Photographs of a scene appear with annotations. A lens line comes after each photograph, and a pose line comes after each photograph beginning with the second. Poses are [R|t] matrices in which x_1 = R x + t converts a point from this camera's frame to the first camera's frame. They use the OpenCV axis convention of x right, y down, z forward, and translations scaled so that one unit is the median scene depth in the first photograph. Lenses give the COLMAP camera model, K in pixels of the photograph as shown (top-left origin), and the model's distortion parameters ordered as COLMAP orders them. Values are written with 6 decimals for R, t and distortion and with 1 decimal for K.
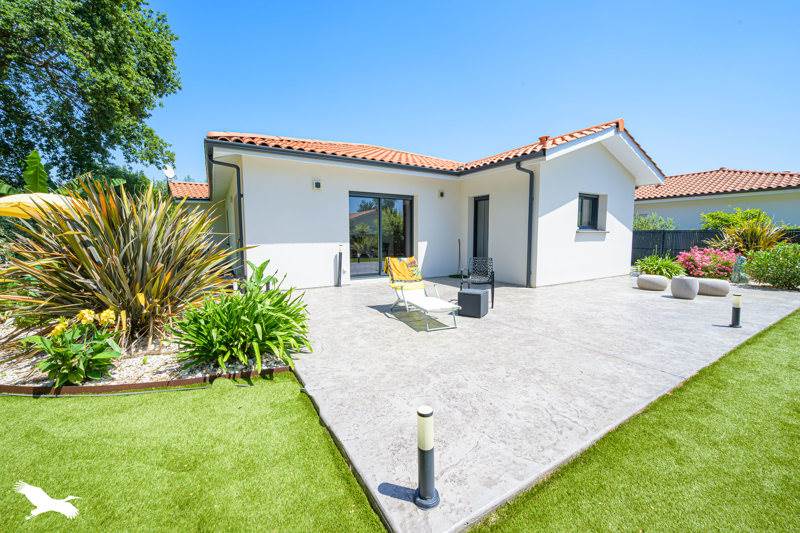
lens RADIAL K [[310.1, 0, 399.4], [0, 310.1, 261.3], [0, 0, 1]] dist [-0.001197, -0.000180]
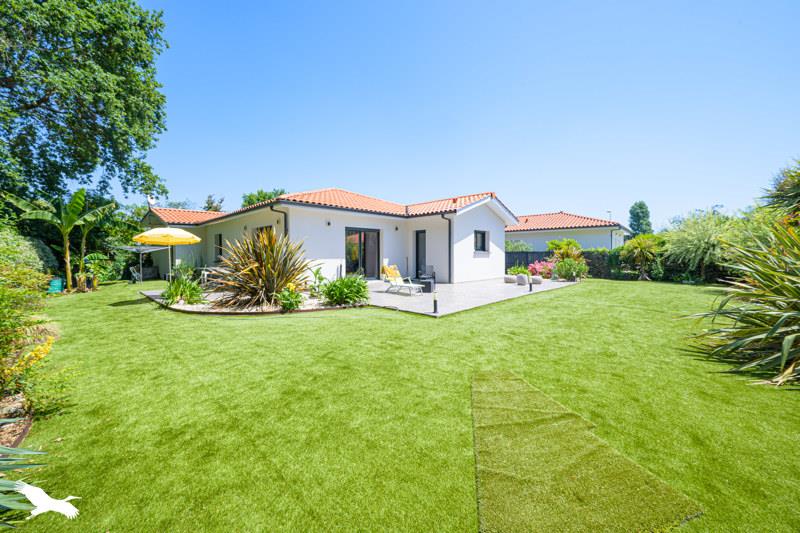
lens RADIAL K [[310.1, 0, 401.8], [0, 310.1, 266.1], [0, 0, 1]] dist [-0.001197, -0.000180]
pose [[0.967614, -0.011495, 0.252171, -0.267023], [0.023969, 0.998633, -0.046452, 0.054197], [-0.251292, 0.050992, 0.966567, -0.587722]]
